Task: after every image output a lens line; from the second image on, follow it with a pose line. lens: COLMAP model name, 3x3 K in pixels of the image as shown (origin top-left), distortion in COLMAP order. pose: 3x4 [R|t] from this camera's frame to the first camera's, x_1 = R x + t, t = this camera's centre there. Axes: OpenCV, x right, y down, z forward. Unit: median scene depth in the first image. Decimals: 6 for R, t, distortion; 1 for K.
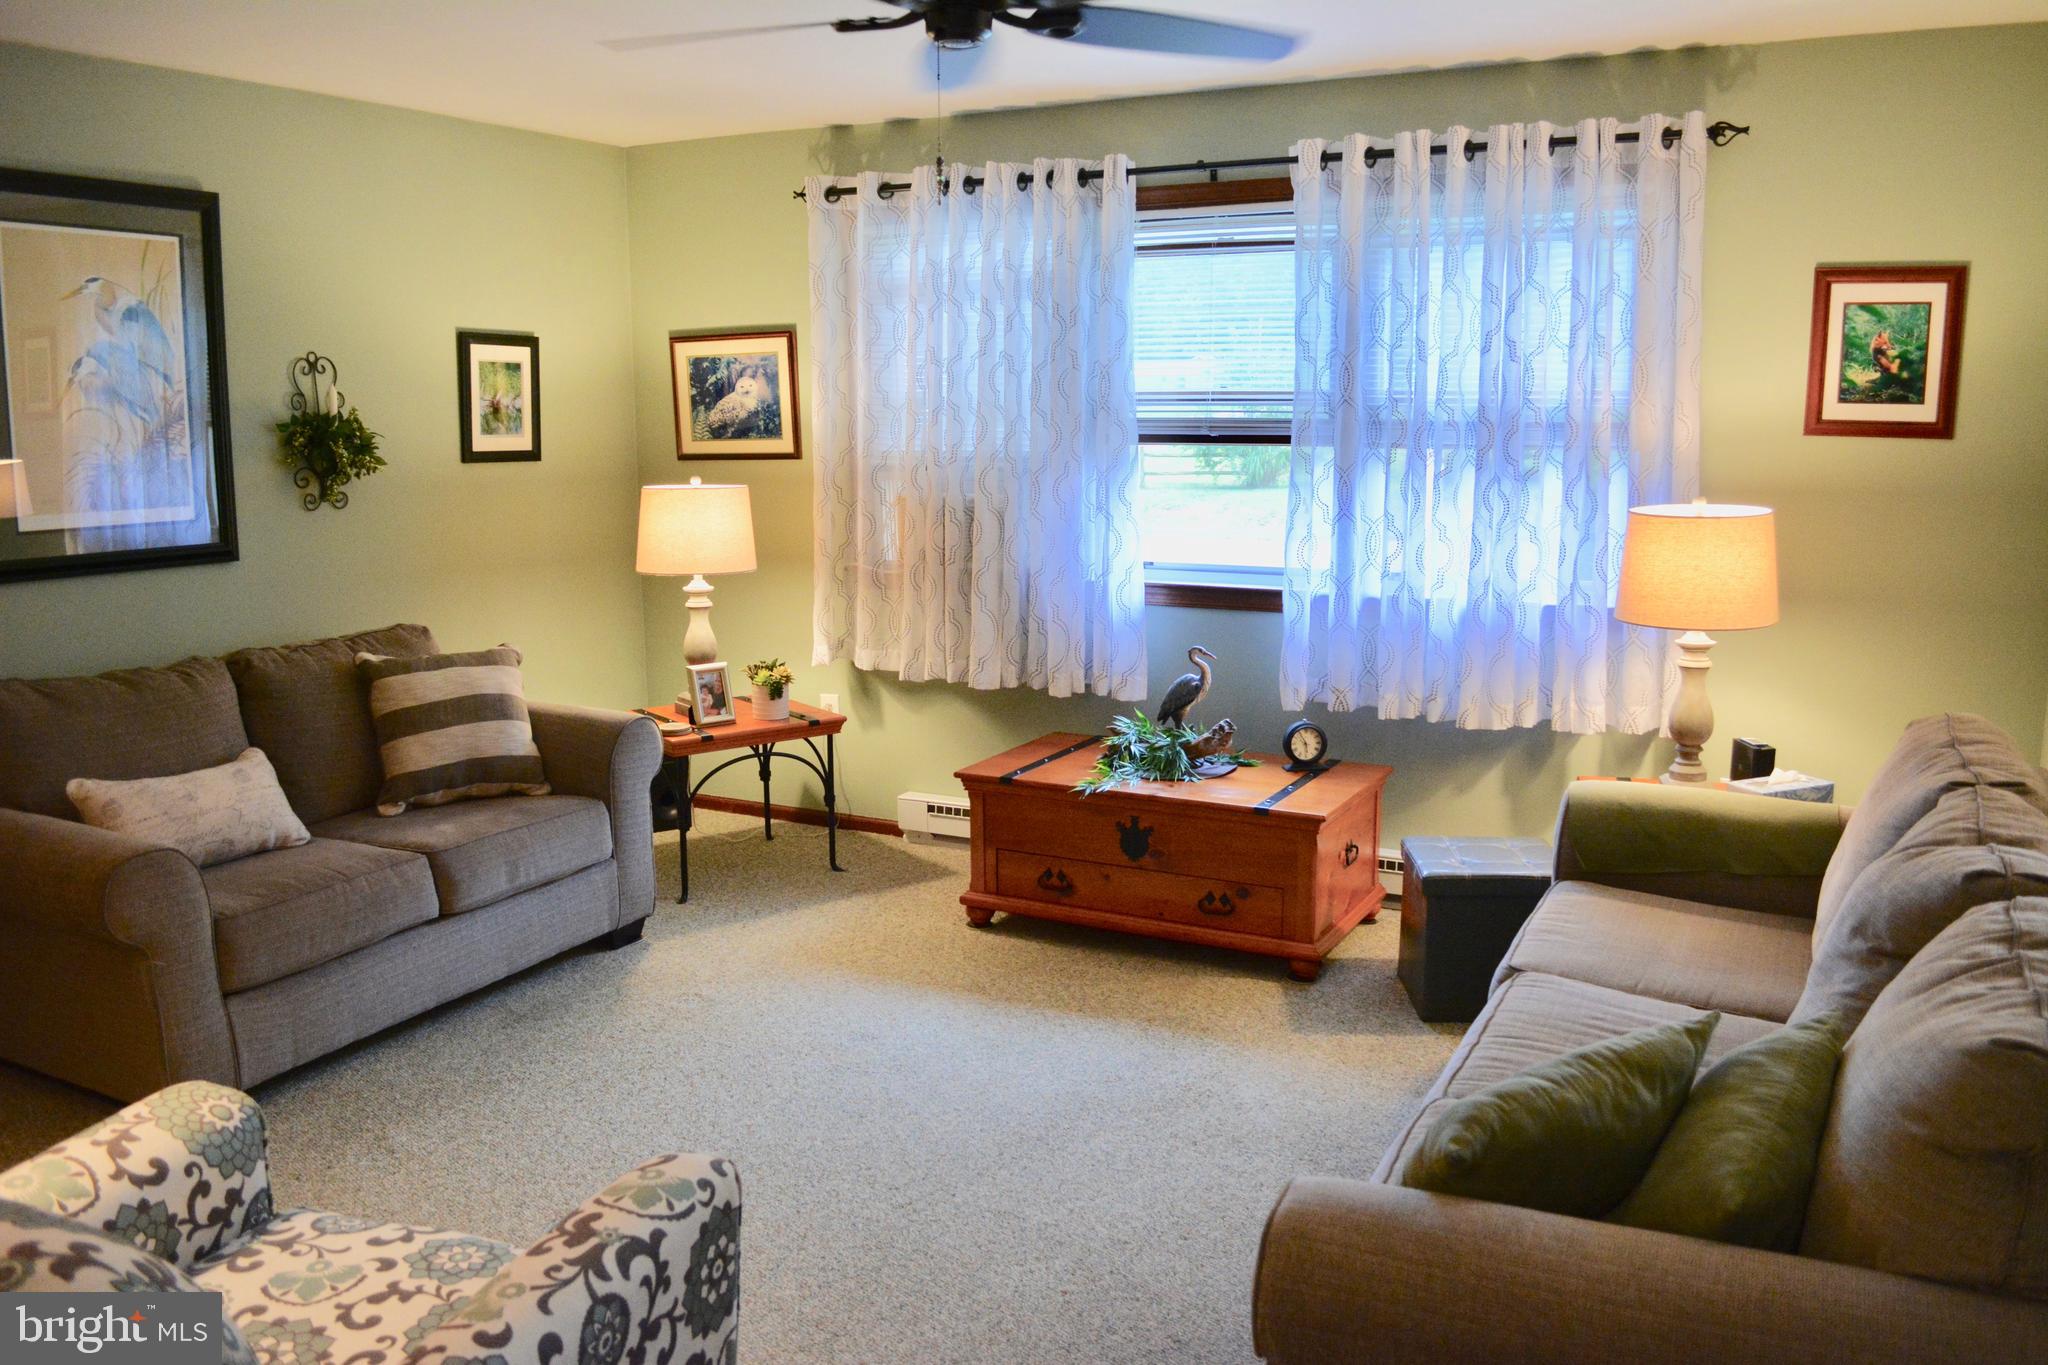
lens RADIAL K [[1608.1, 0, 1027.7], [0, 1608.1, 675.1], [0, 0, 1]] dist [-0.088435, 0.018115]
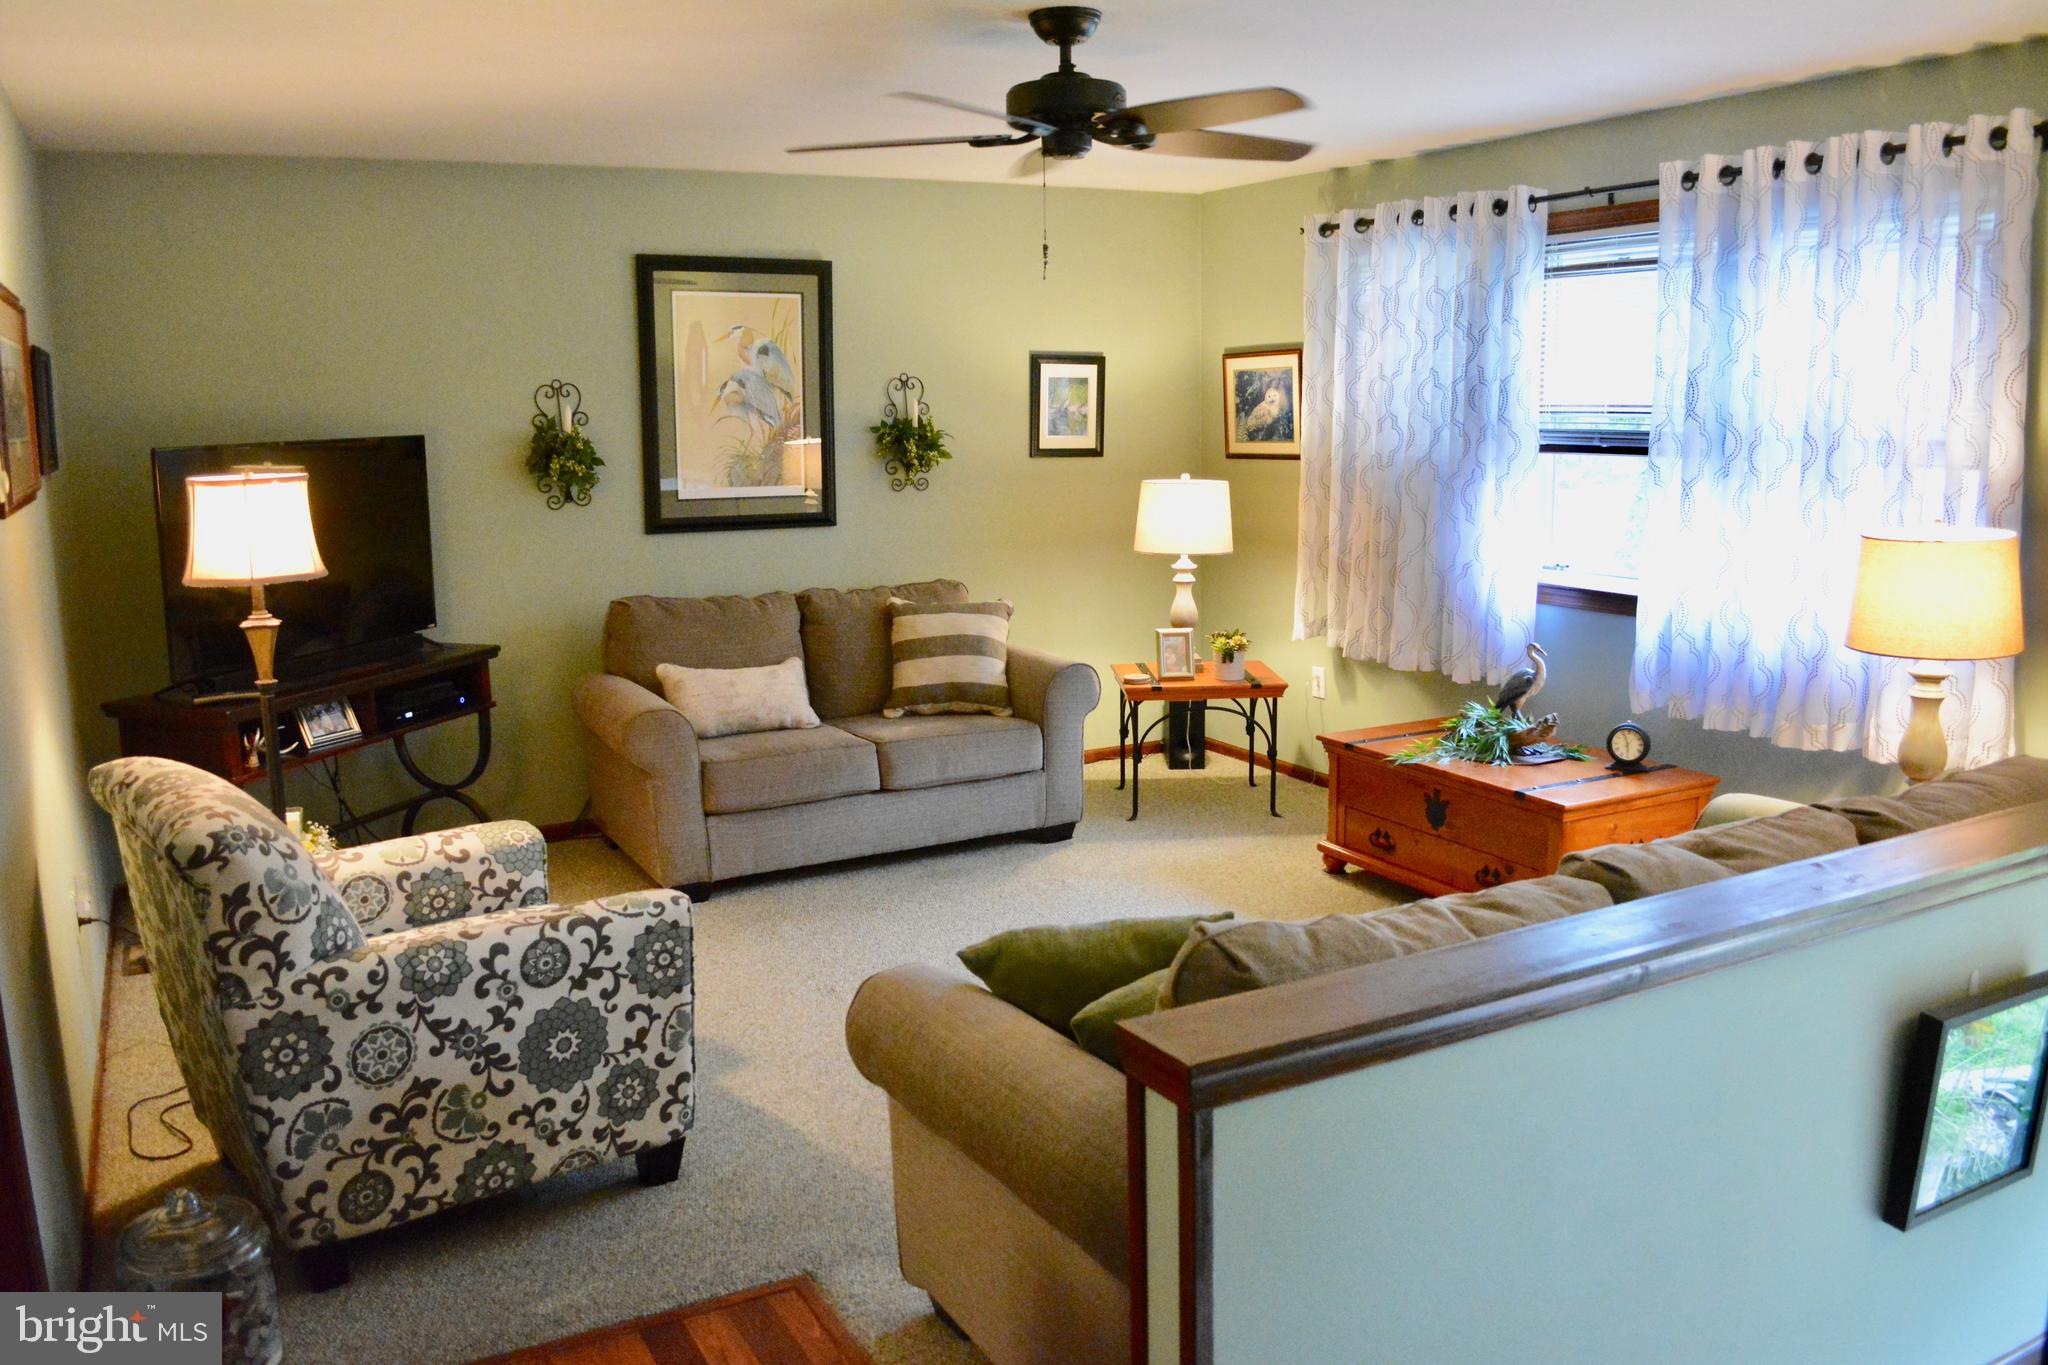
lens RADIAL K [[1608.1, 0, 1027.7], [0, 1608.1, 675.1], [0, 0, 1]] dist [-0.088435, 0.018115]
pose [[0.827935, 0.089110, -0.553700, 0.421679], [-0.085123, 0.995824, 0.032980, -0.002898], [0.554327, 0.019828, 0.832063, -0.075216]]
